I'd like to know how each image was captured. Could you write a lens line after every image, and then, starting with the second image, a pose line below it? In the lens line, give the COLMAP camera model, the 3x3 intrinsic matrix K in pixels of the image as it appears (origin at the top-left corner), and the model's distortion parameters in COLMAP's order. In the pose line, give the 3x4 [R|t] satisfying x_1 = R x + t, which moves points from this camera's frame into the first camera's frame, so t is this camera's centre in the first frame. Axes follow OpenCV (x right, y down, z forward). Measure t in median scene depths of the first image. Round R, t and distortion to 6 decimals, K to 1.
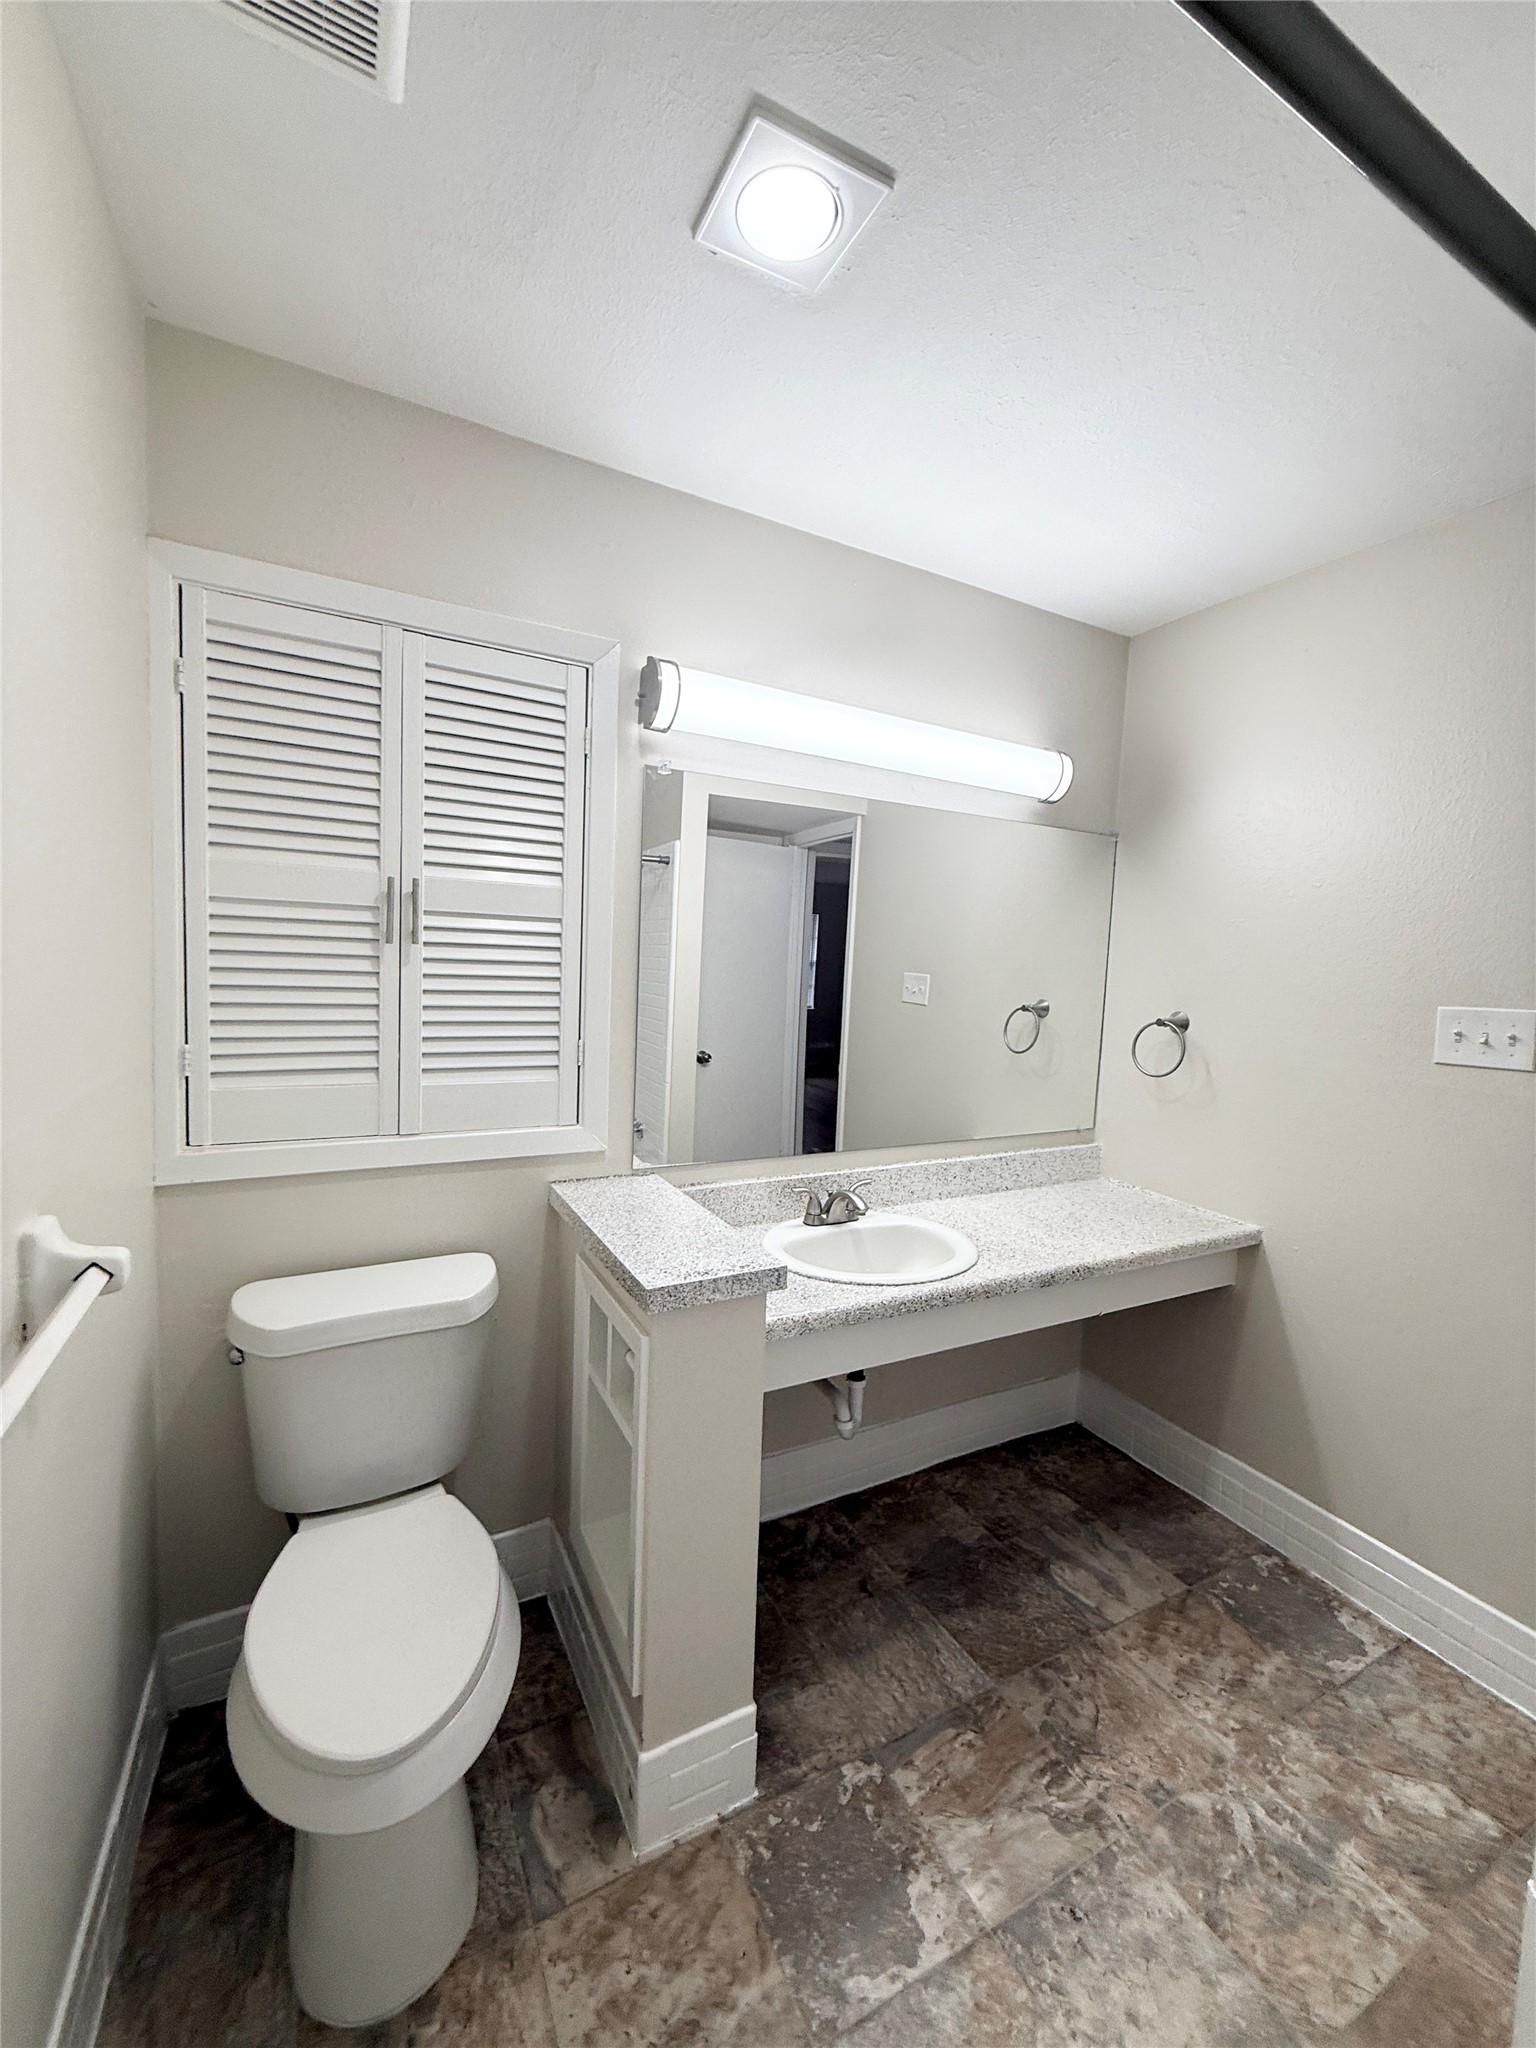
lens RADIAL K [[813.9, 0, 768.0], [0, 813.9, 1024.0], [0, 0, 1]] dist [-0.007790, 0.002466]
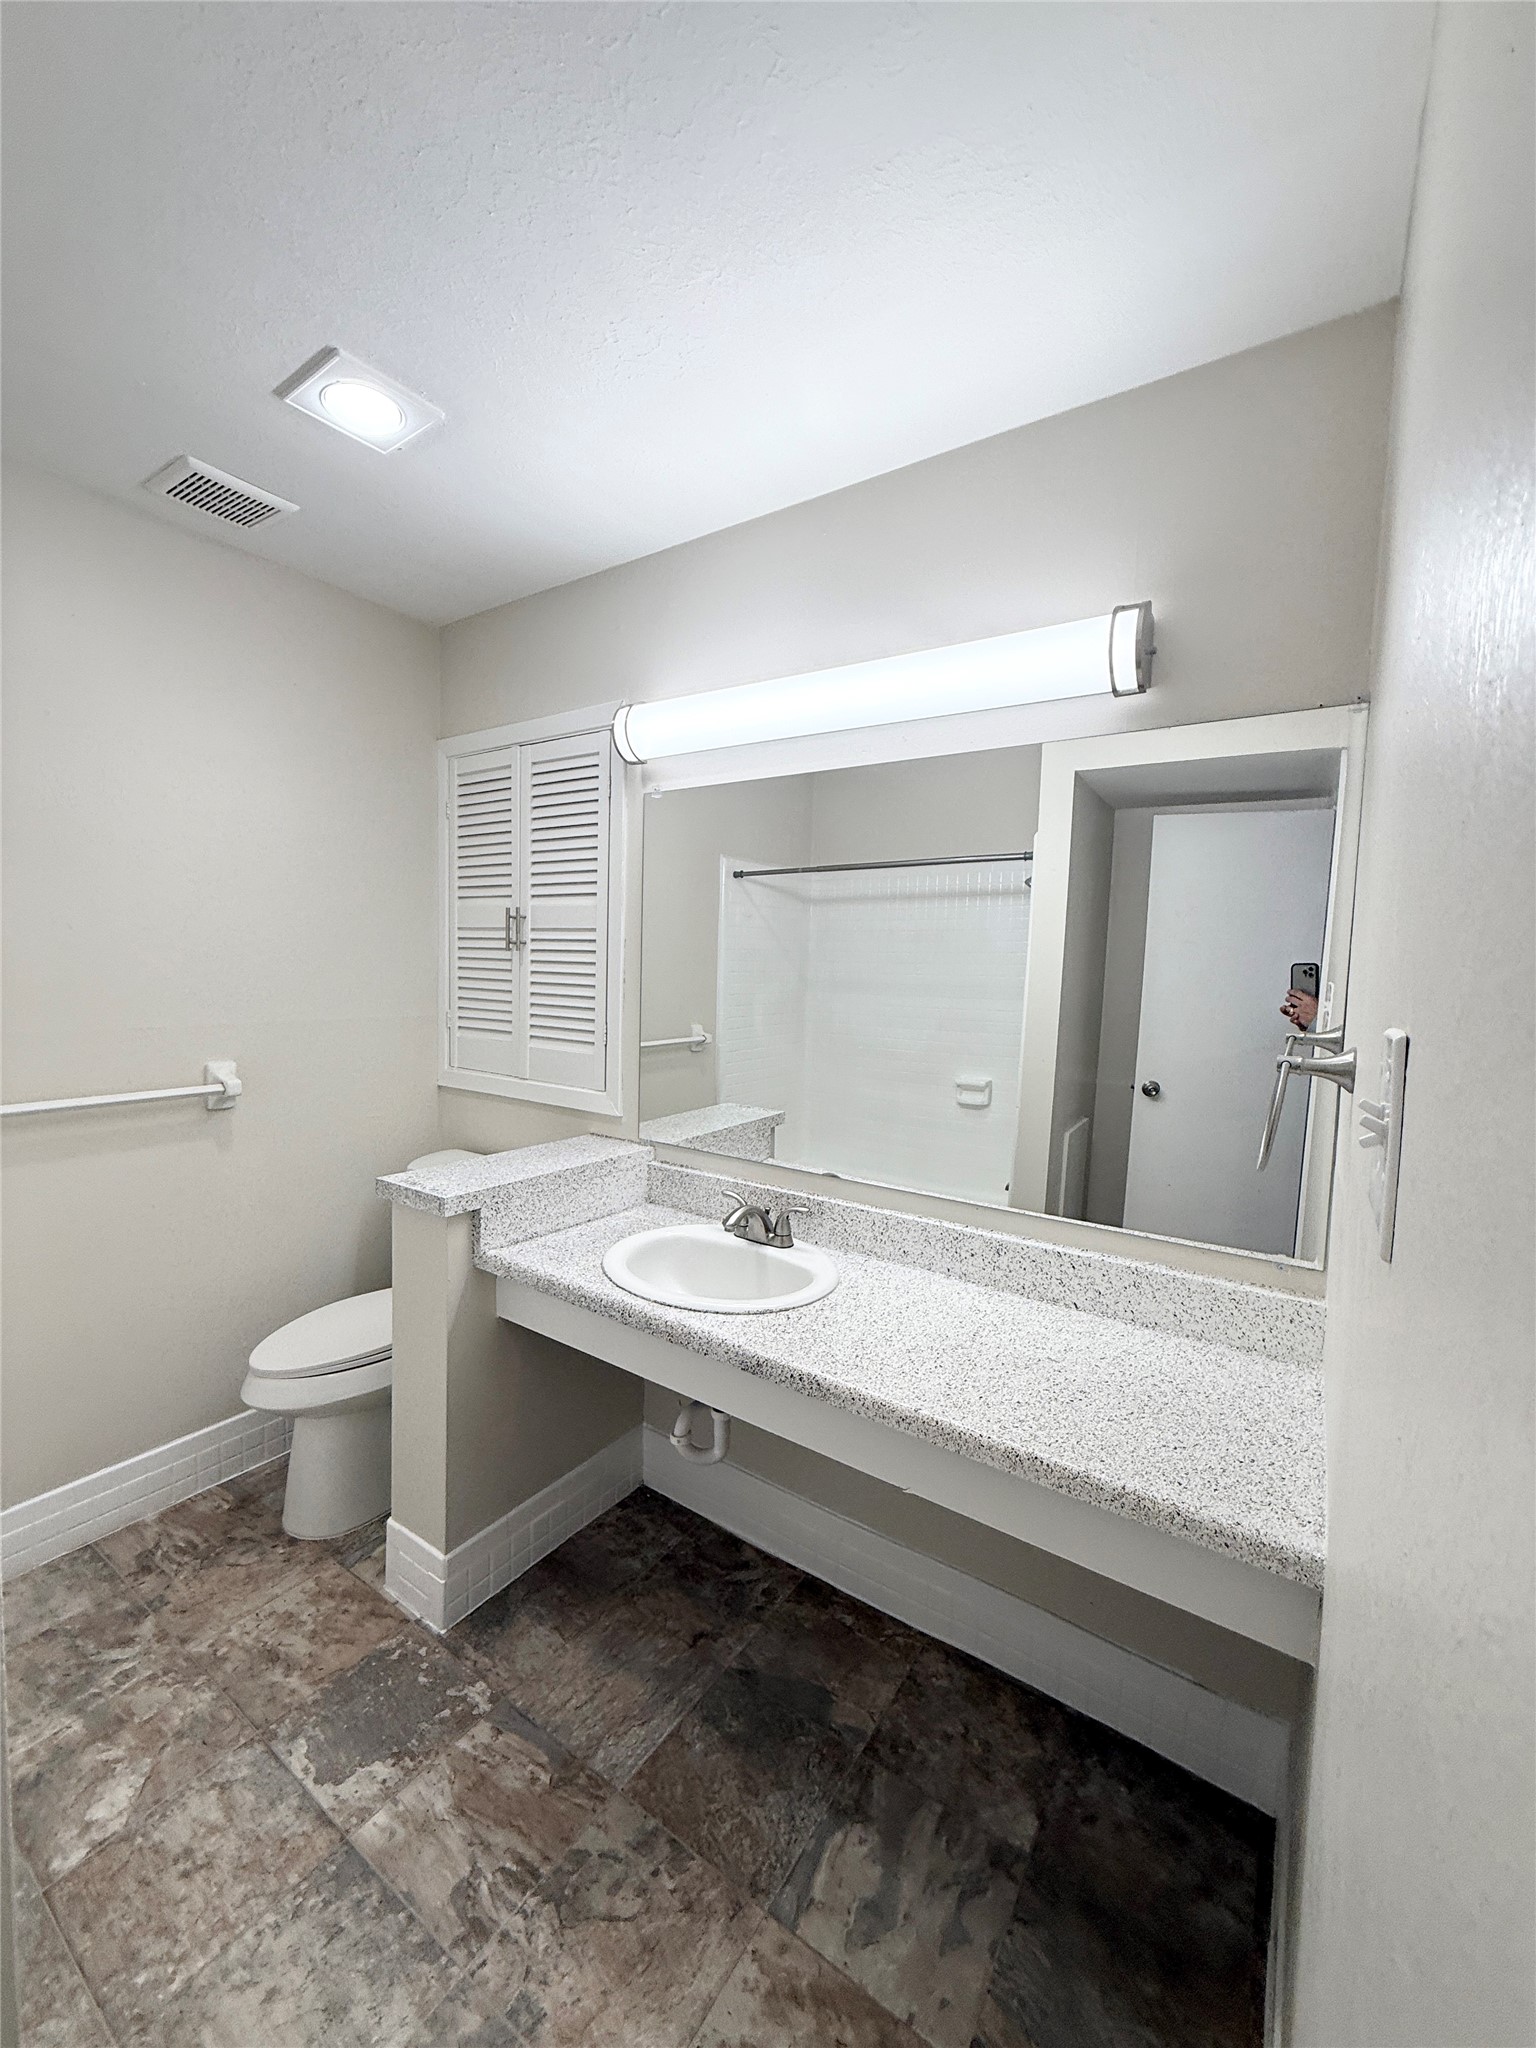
lens RADIAL K [[813.9, 0, 768.0], [0, 813.9, 1024.0], [0, 0, 1]] dist [-0.007790, 0.002466]
pose [[0.468987, 0.041050, -0.882251, 1.239680], [-0.078977, 0.996867, 0.004400, -0.006401], [0.879667, 0.067614, 0.470759, 0.785779]]
